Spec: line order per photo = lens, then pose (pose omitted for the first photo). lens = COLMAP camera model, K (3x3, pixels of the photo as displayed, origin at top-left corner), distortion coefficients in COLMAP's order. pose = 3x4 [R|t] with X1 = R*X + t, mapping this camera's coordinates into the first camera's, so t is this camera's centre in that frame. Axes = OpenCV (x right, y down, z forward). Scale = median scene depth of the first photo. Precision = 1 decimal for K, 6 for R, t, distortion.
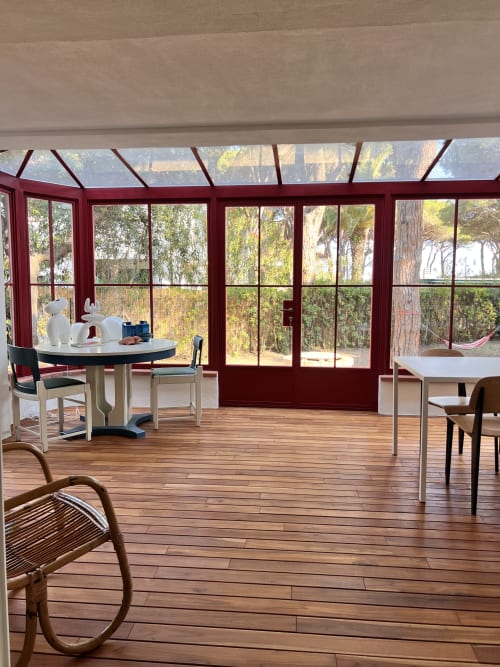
lens RADIAL K [[509.9, 0, 250.0], [0, 509.9, 333.5], [0, 0, 1]] dist [0.046479, -0.003520]
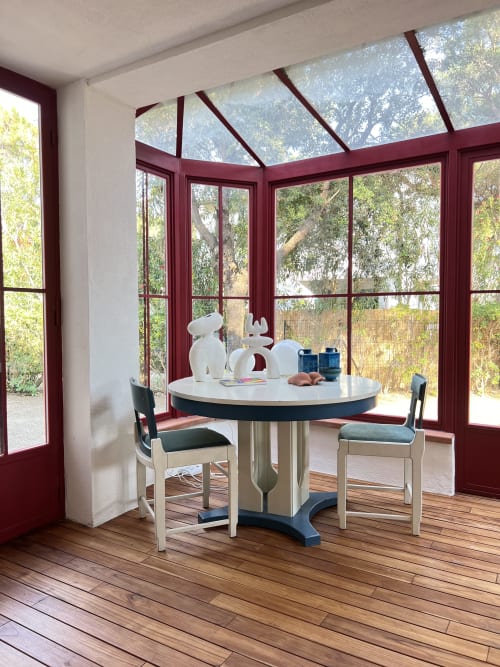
lens RADIAL K [[509.9, 0, 250.0], [0, 509.9, 333.5], [0, 0, 1]] dist [0.046479, -0.003520]
pose [[0.902620, 0.013913, -0.430214, -0.023023], [-0.033664, 0.998698, -0.038330, -0.014799], [0.429120, 0.049080, 0.901913, 0.374852]]
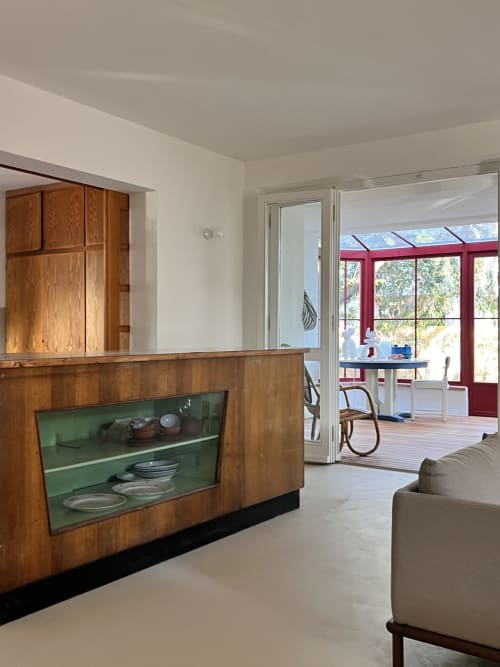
lens RADIAL K [[680.1, 0, 250.0], [0, 680.1, 333.5], [0, 0, 1]] dist [0.074475, -0.002019]
pose [[0.882755, 0.001572, -0.469832, 0.288310], [-0.041468, 0.996353, -0.074579, 0.102194], [0.468001, 0.085317, 0.879600, -0.838754]]
